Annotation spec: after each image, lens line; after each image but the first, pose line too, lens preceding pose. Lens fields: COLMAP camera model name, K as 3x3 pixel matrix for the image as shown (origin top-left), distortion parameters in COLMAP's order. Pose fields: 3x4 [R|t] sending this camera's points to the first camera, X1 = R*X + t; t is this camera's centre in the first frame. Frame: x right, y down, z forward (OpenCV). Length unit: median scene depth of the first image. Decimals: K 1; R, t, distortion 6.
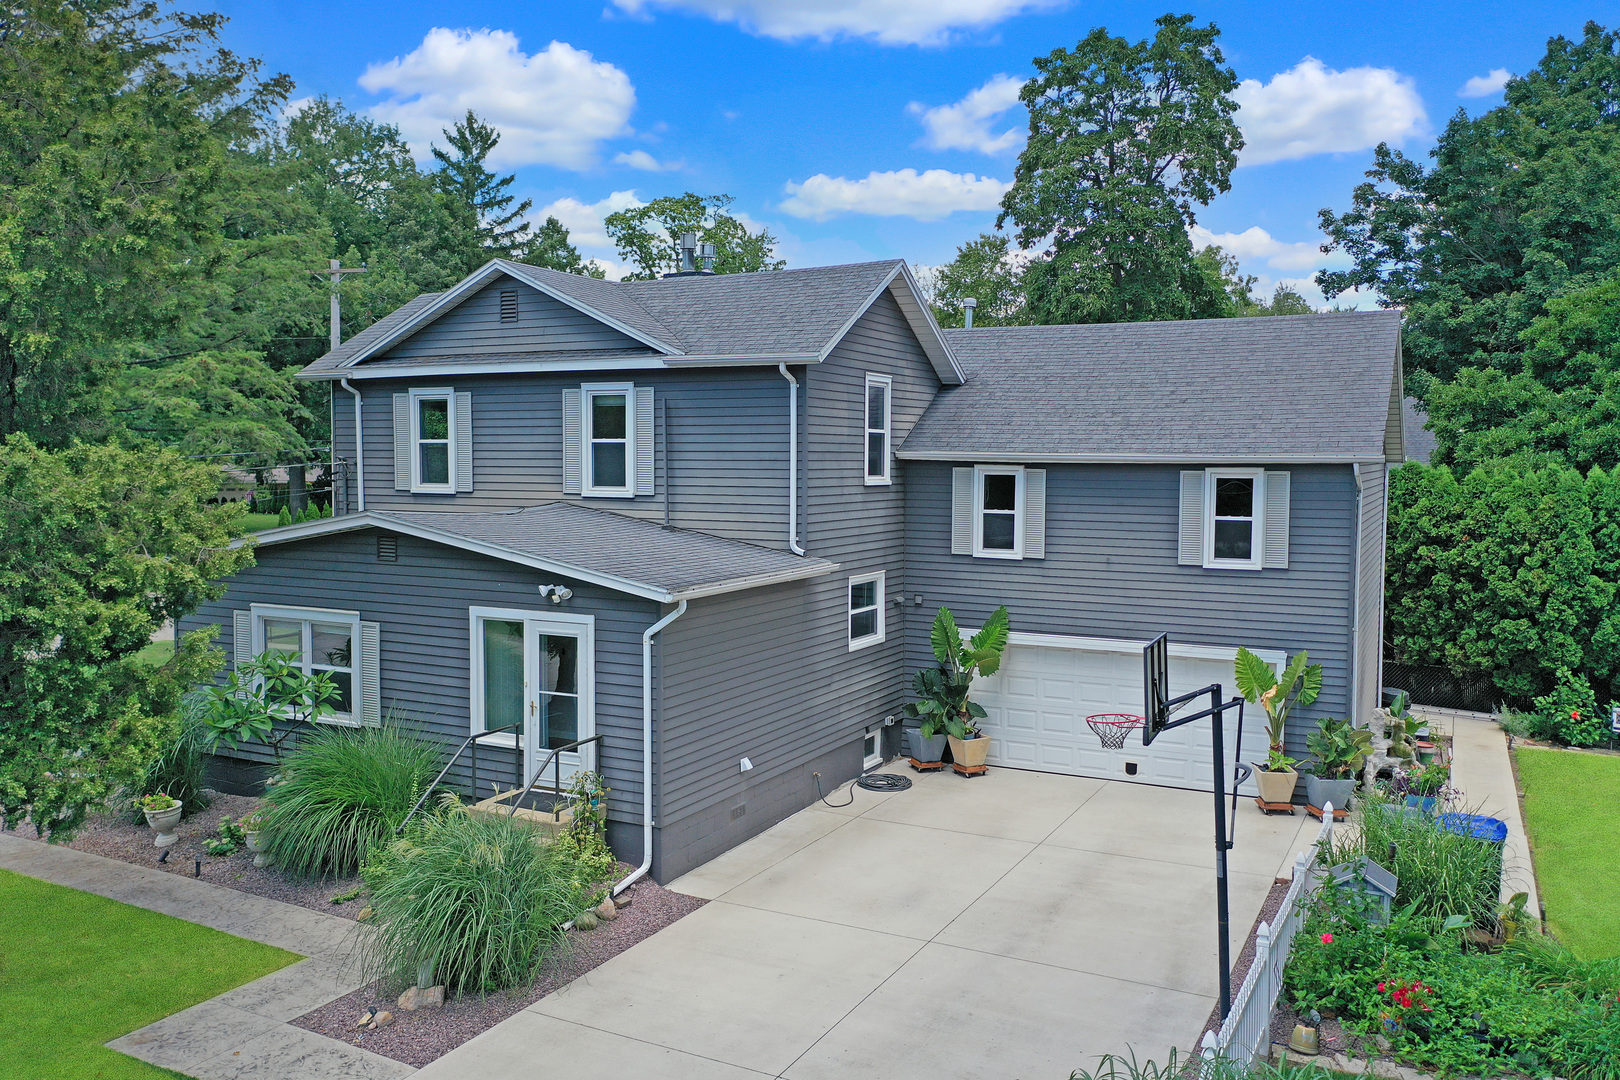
lens RADIAL K [[1308.2, 0, 844.7], [0, 1308.2, 521.9], [0, 0, 1]] dist [0.008961, 0.016533]
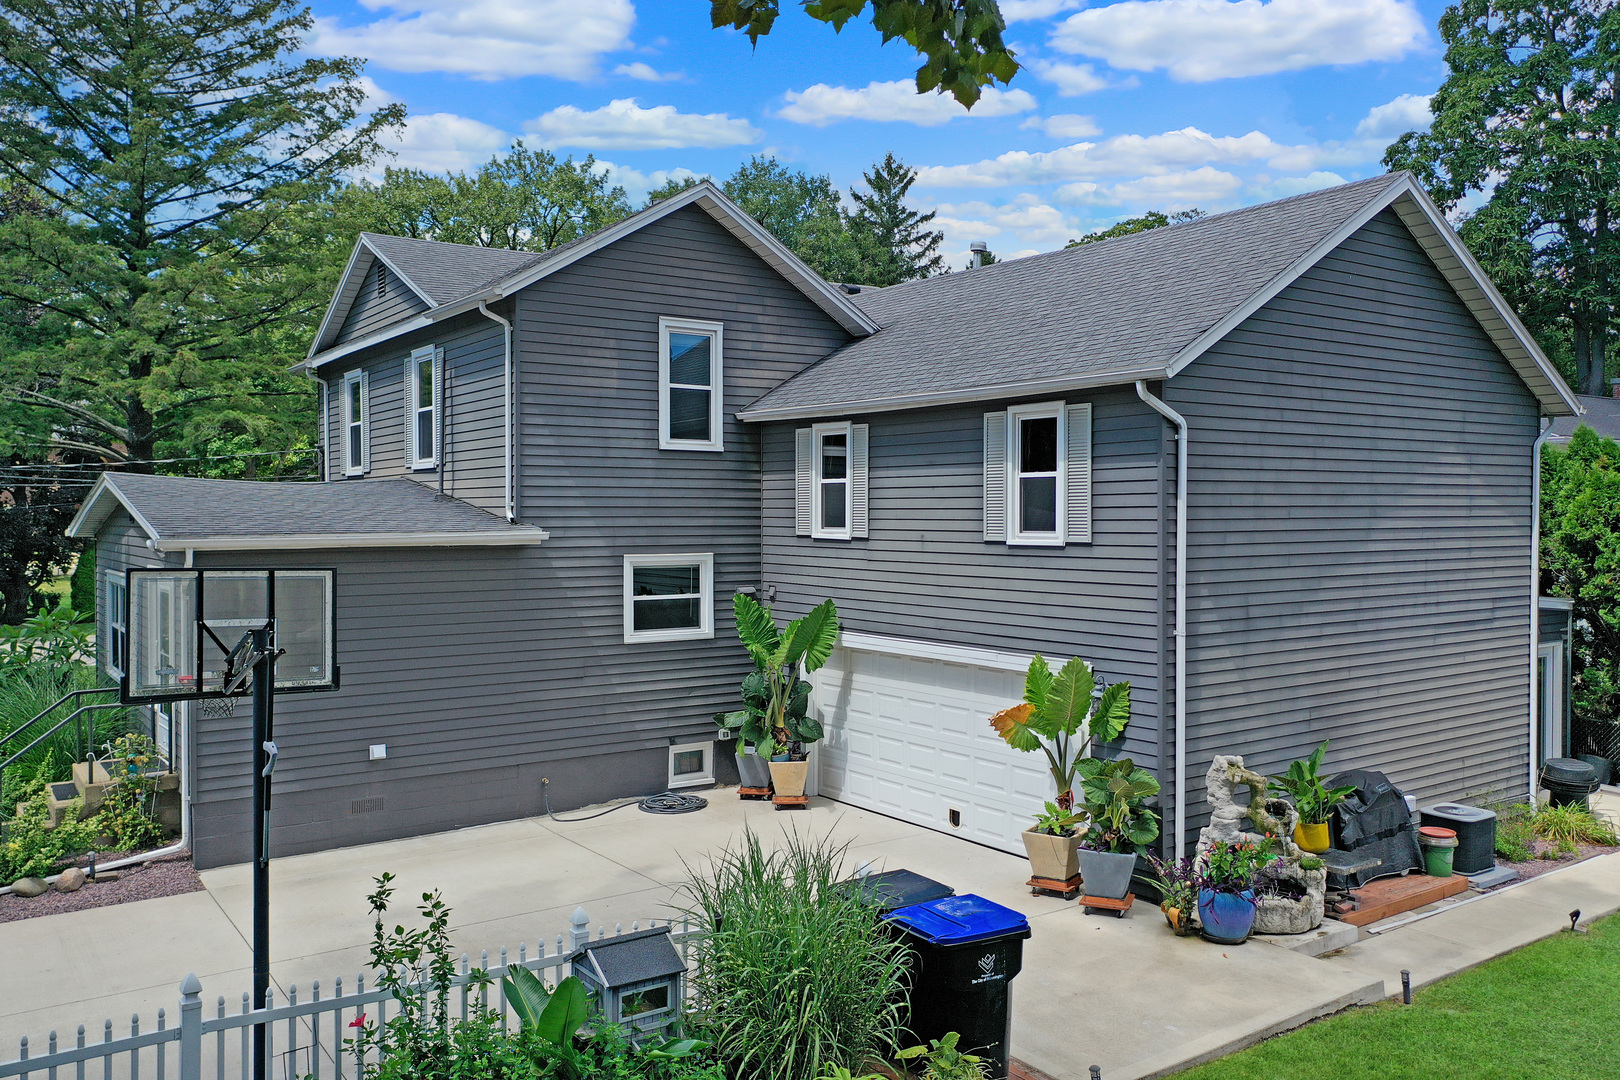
lens RADIAL K [[1308.2, 0, 807.0], [0, 1308.2, 542.3], [0, 0, 1]] dist [0.008961, 0.016533]
pose [[0.882922, 0.003641, -0.469505, 0.491093], [-0.016413, 0.999598, -0.023113, 0.049685], [0.469232, 0.028113, 0.882627, 0.293797]]
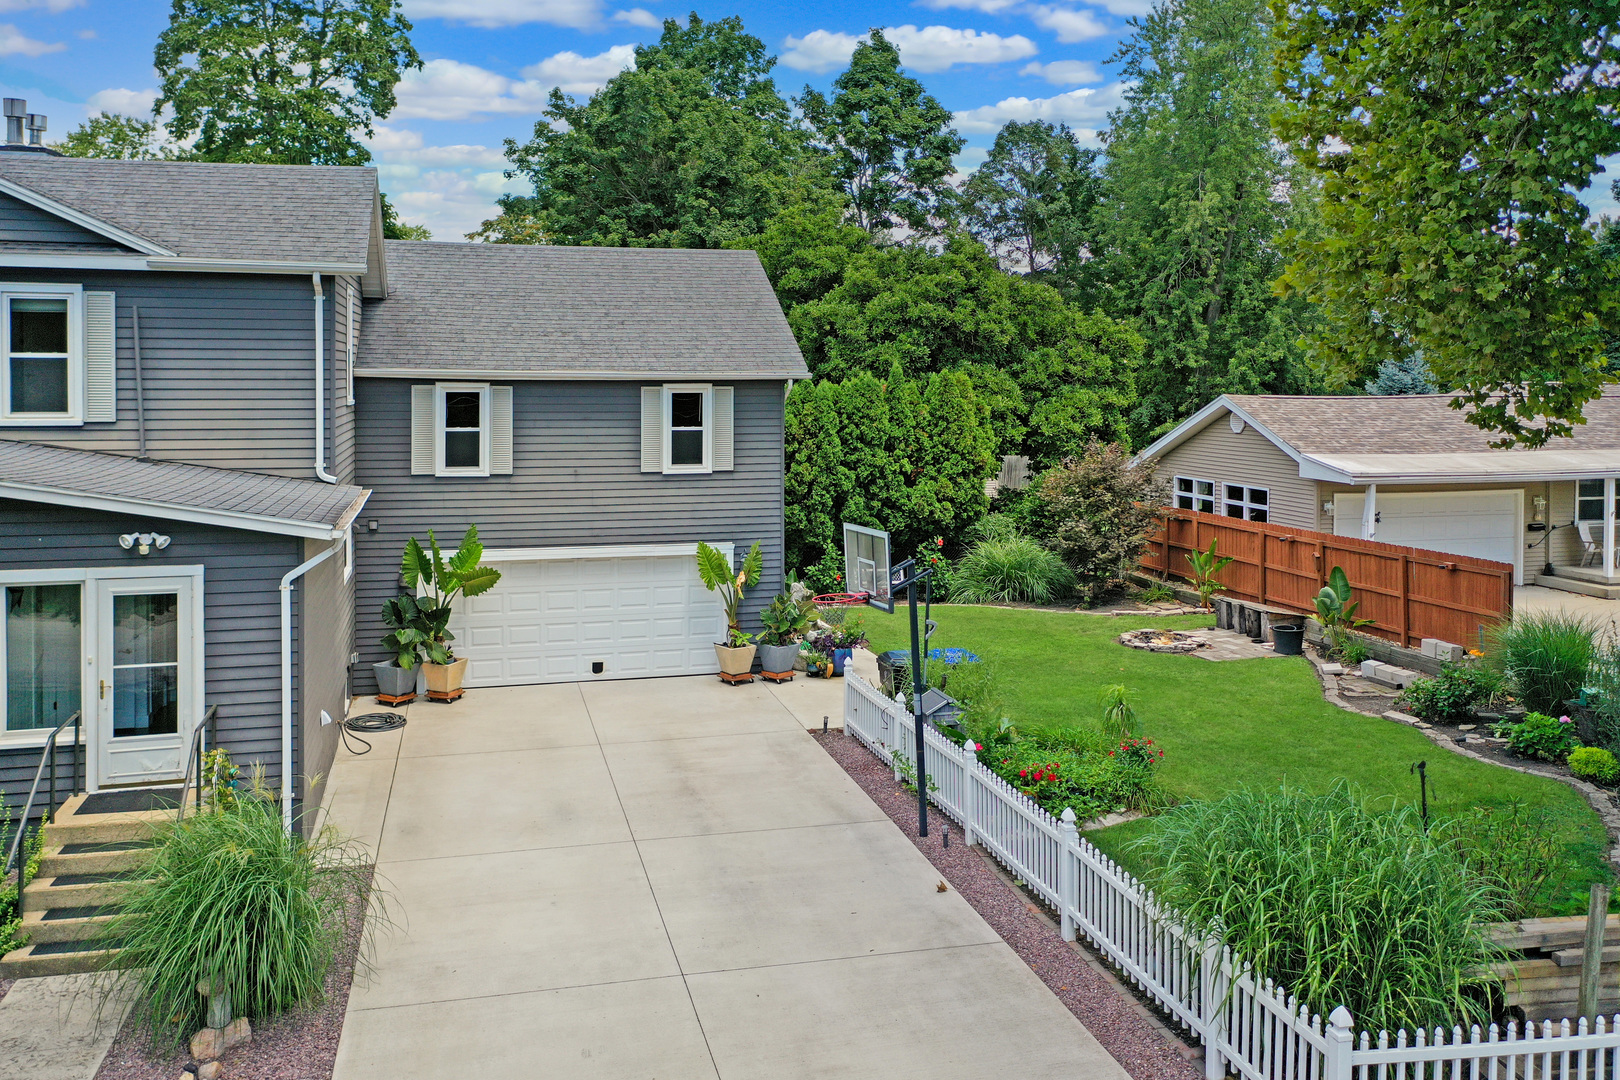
lens RADIAL K [[1308.2, 0, 853.8], [0, 1308.2, 404.2], [0, 0, 1]] dist [0.008961, 0.016533]
pose [[0.742964, -0.017432, 0.669104, -0.328478], [0.032398, 0.999426, -0.009937, -0.007470], [-0.668546, 0.029061, 0.743102, 0.063779]]
